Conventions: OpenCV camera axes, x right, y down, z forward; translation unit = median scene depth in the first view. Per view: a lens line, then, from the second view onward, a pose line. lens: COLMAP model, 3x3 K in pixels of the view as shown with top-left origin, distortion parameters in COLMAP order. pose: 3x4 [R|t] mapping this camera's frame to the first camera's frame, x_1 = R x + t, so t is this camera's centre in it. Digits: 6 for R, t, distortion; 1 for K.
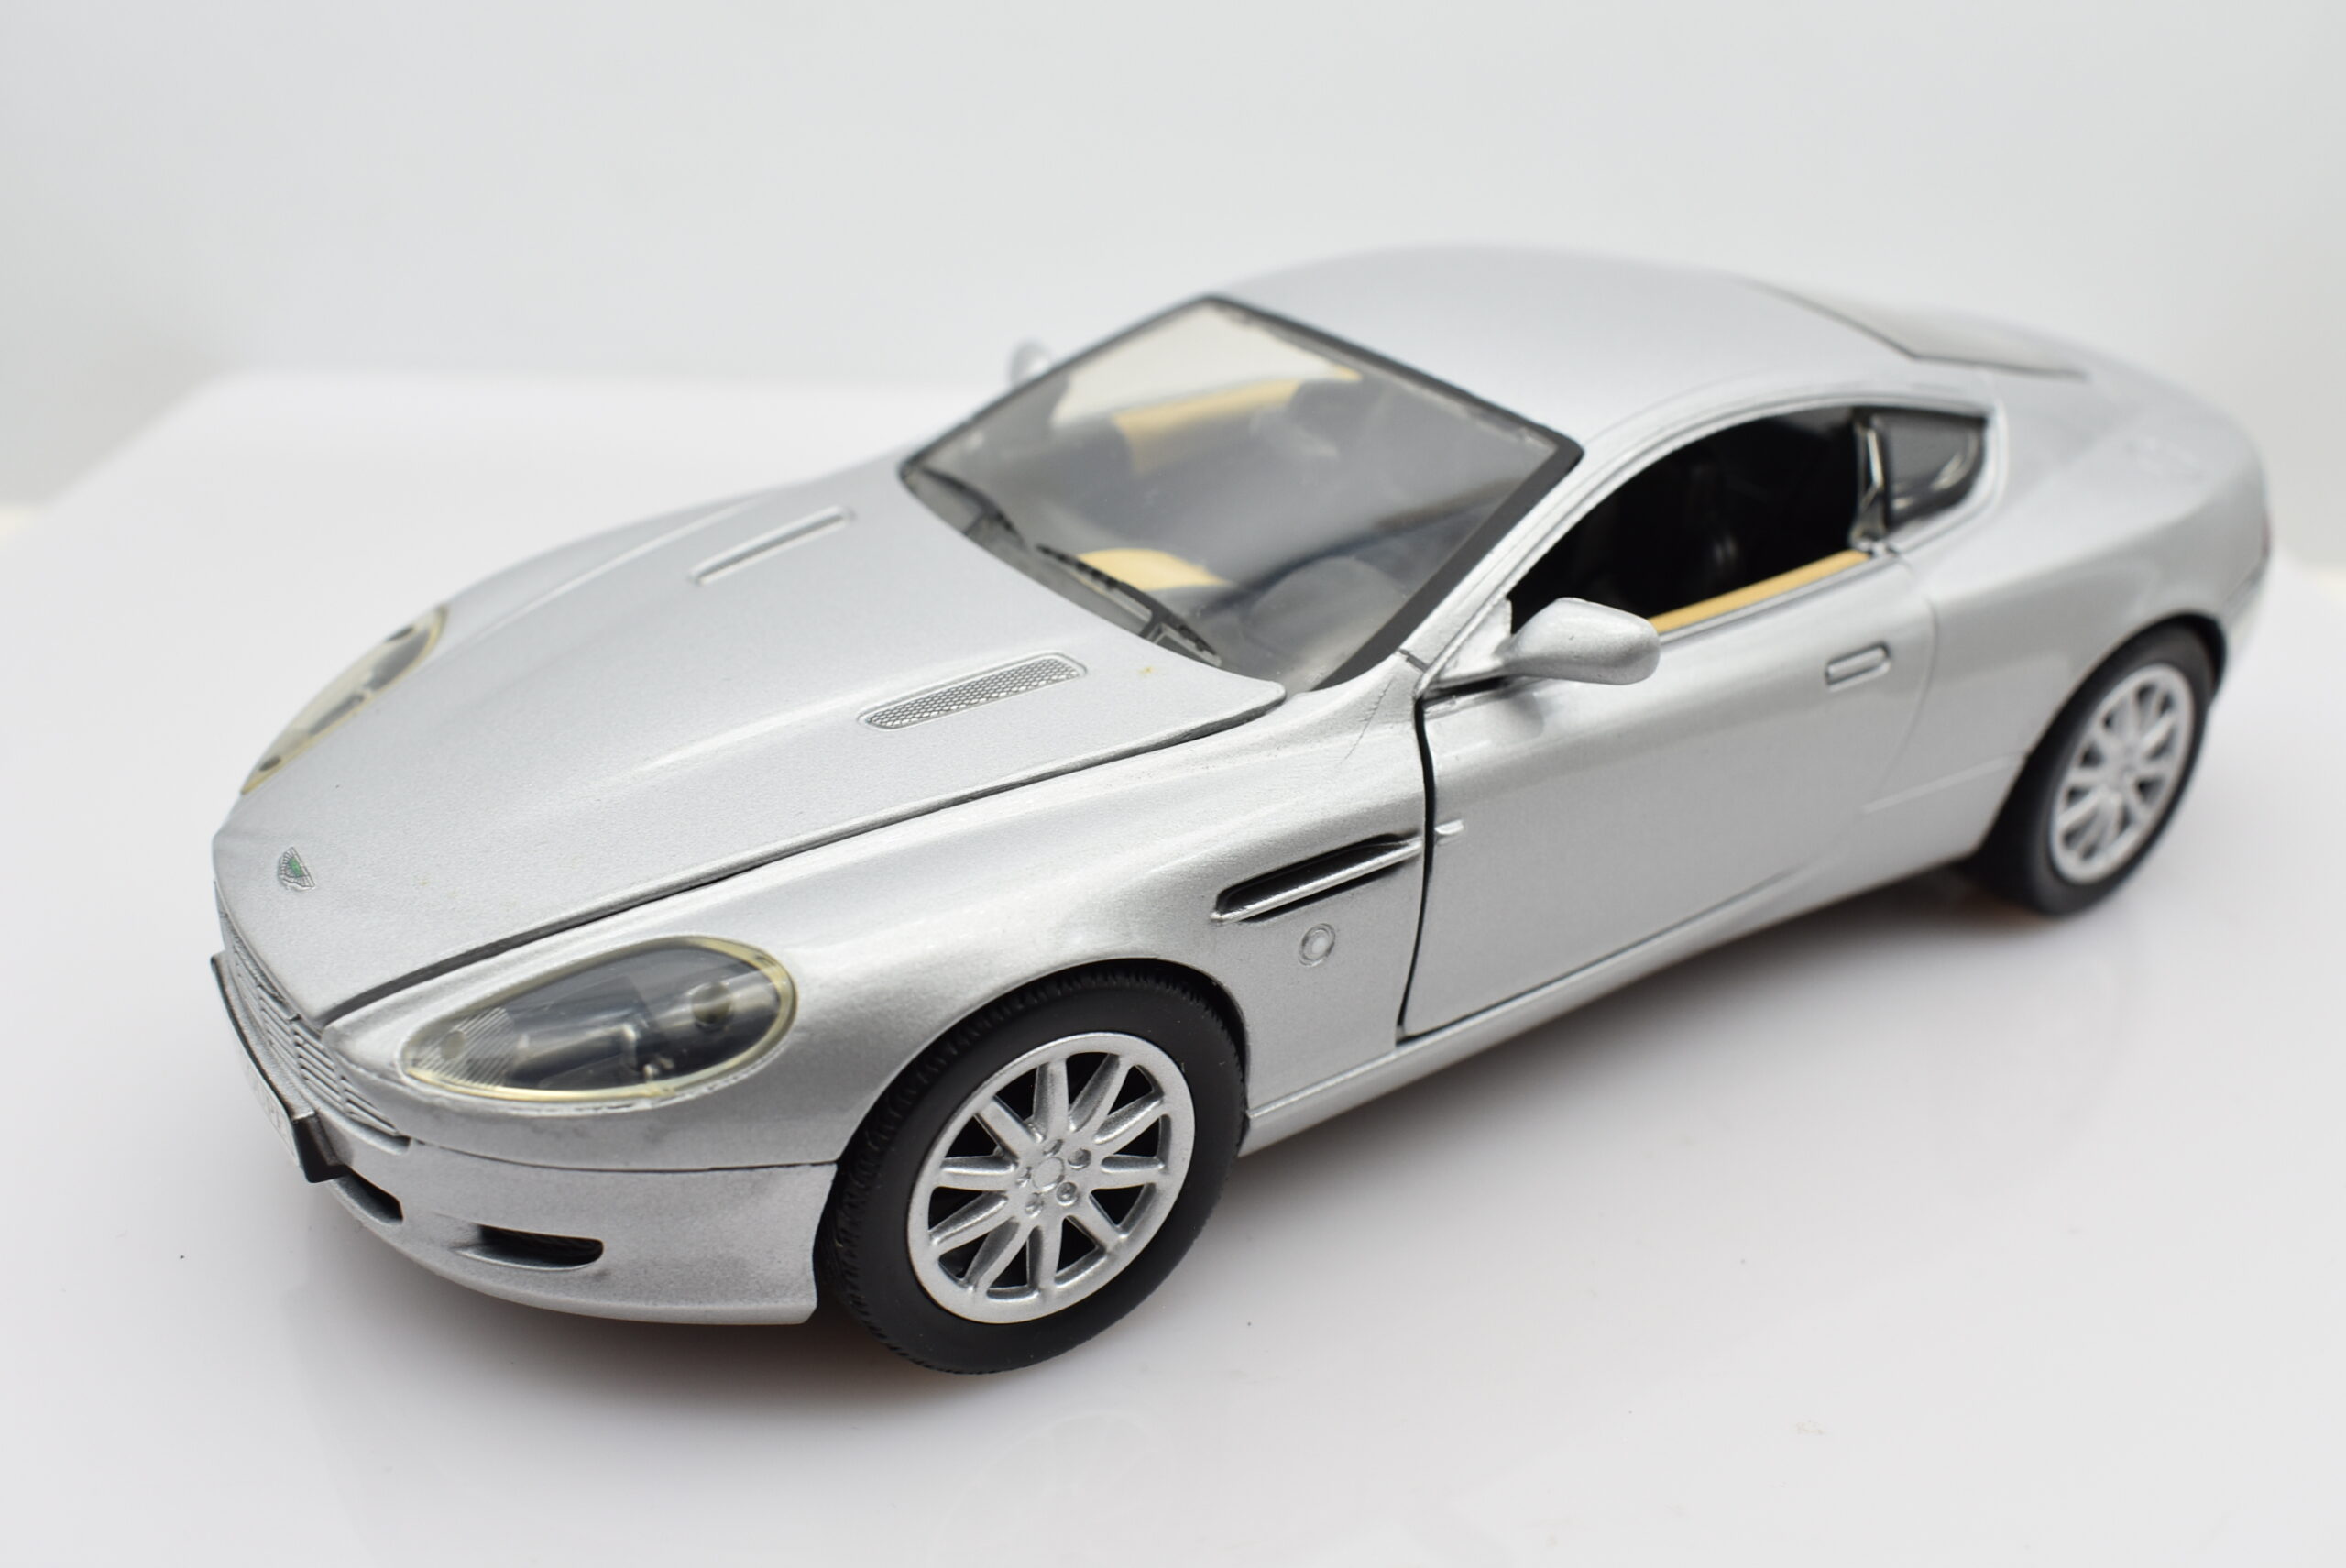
lens RADIAL K [[2286.8, 0, 1173.0], [0, 2286.8, 784.0], [0, 0, 1]] dist [-0.159025, 0.007314]
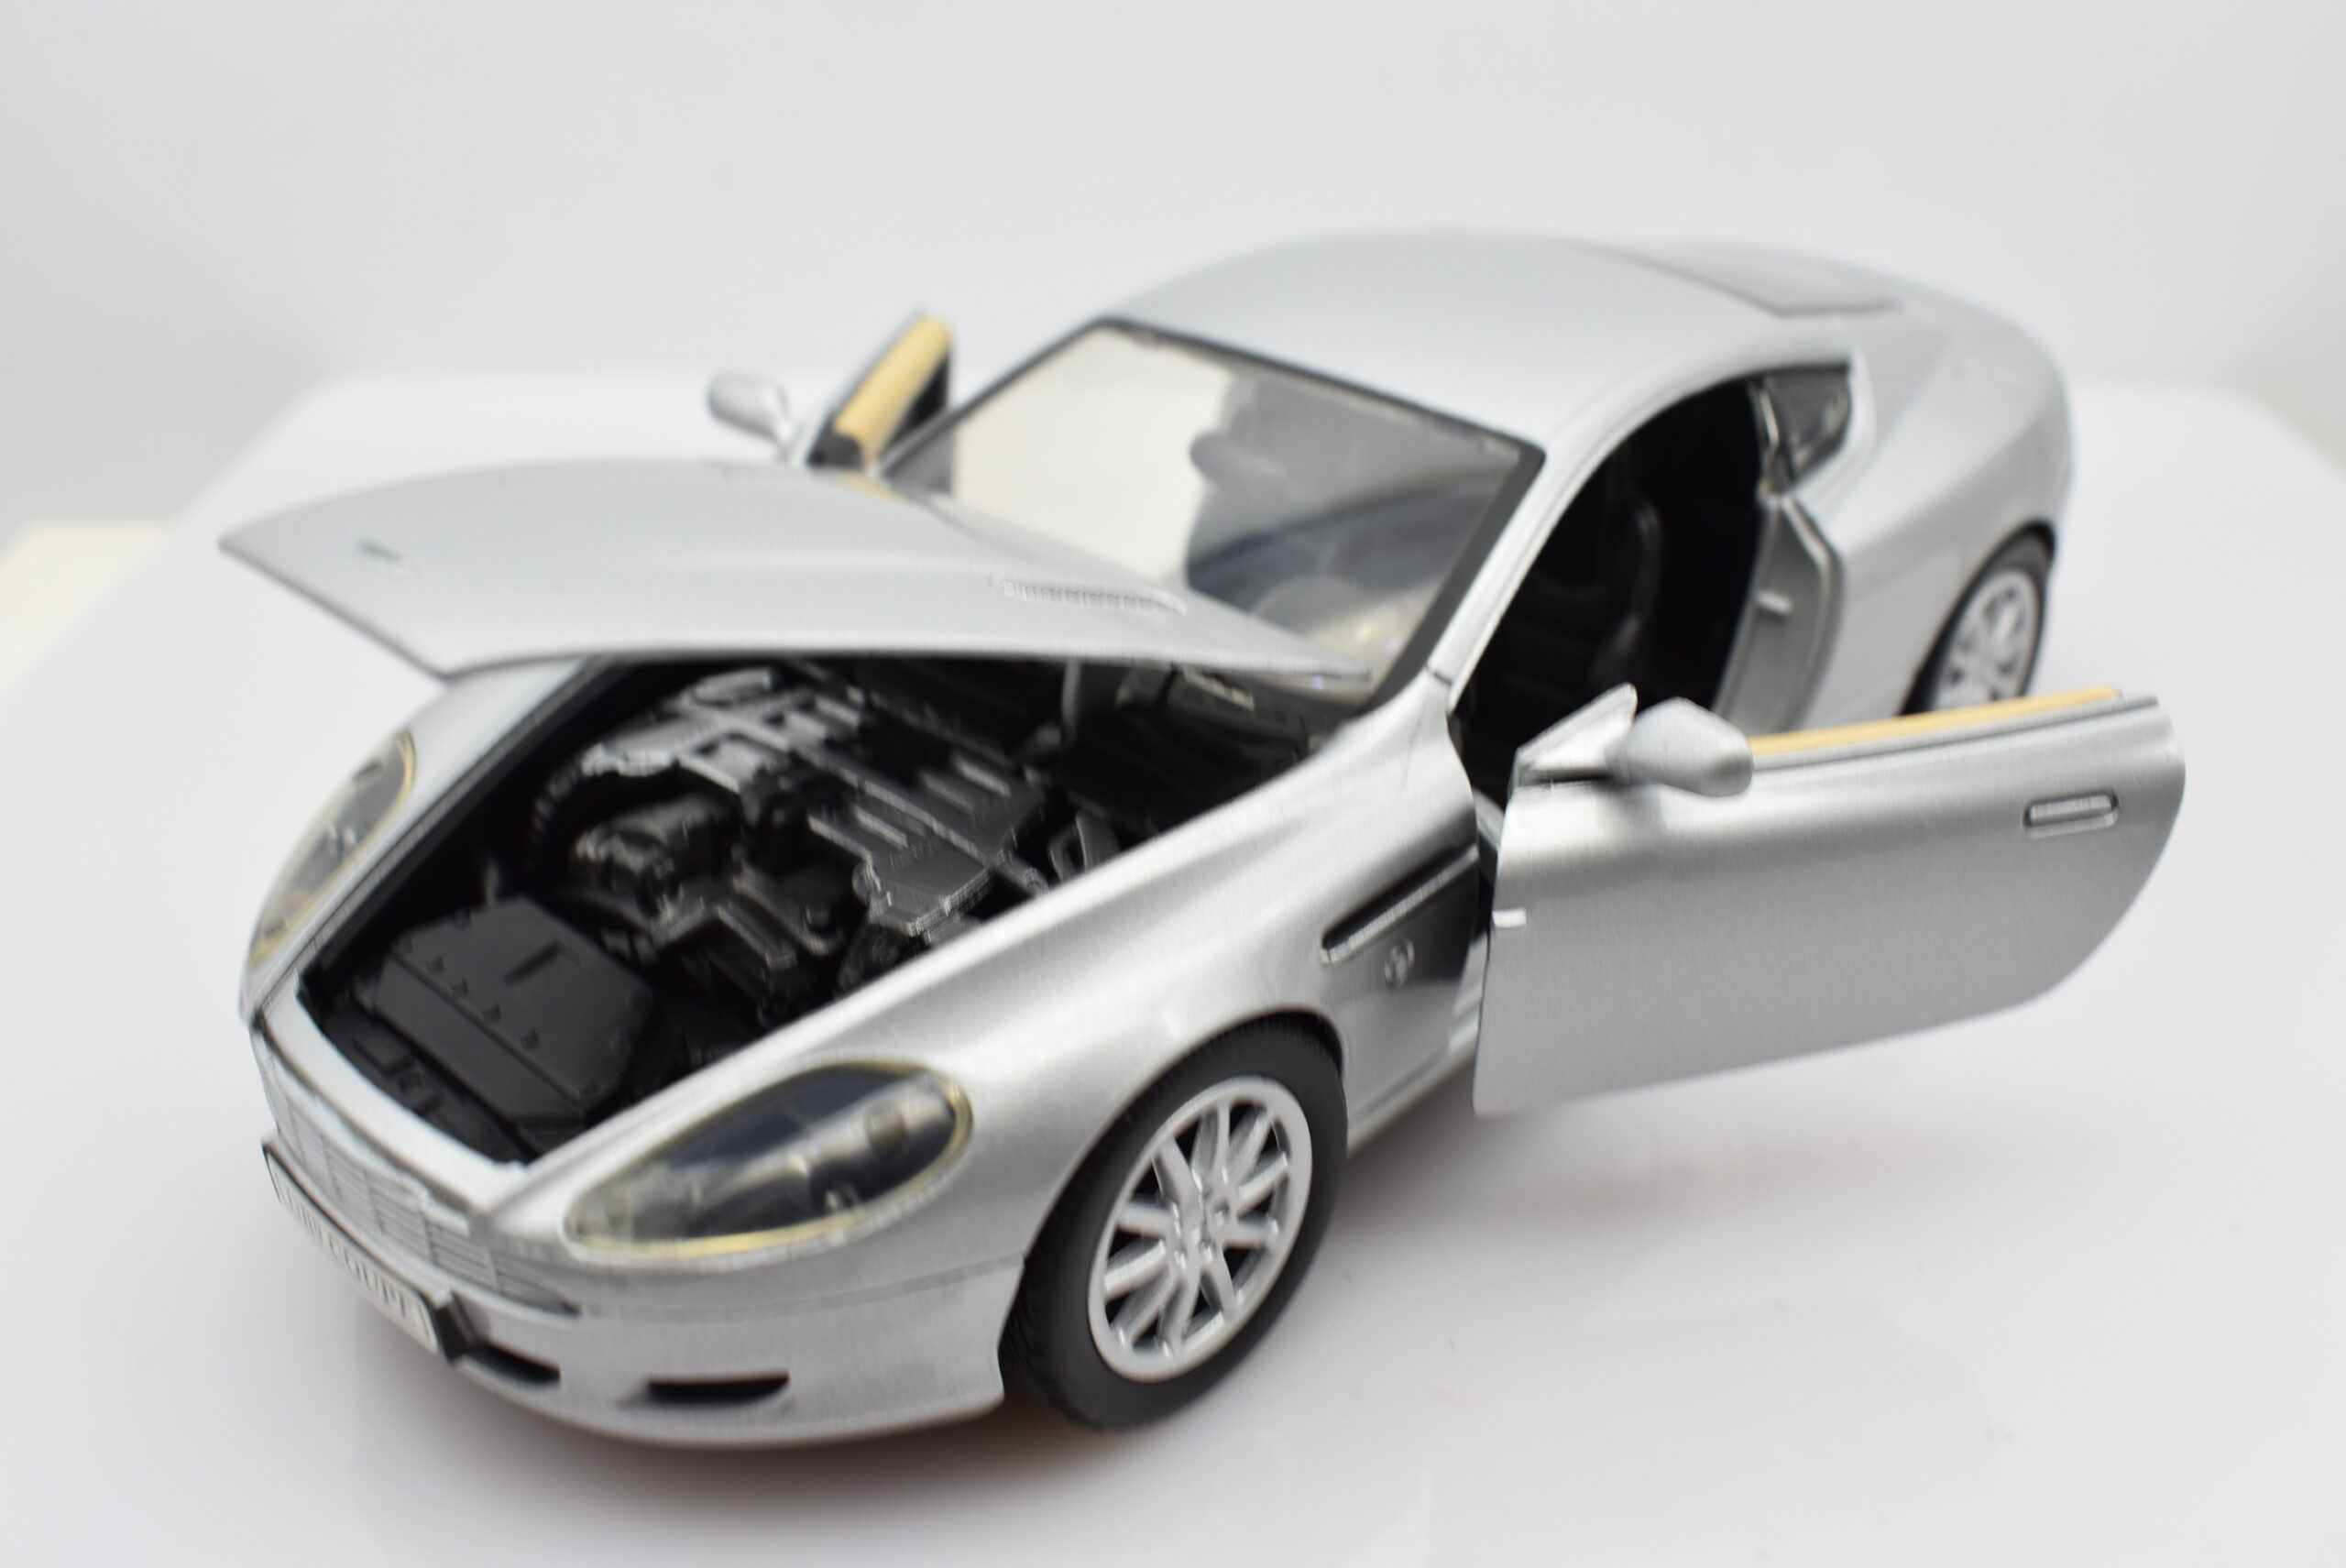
lens RADIAL K [[2286.8, 0, 1173.0], [0, 2286.8, 784.0], [0, 0, 1]] dist [-0.159025, 0.007314]
pose [[0.973674, -0.136948, 0.182220, -0.223703], [0.128760, 0.990088, 0.056086, -0.085292], [-0.188095, -0.031147, 0.981657, -0.003522]]
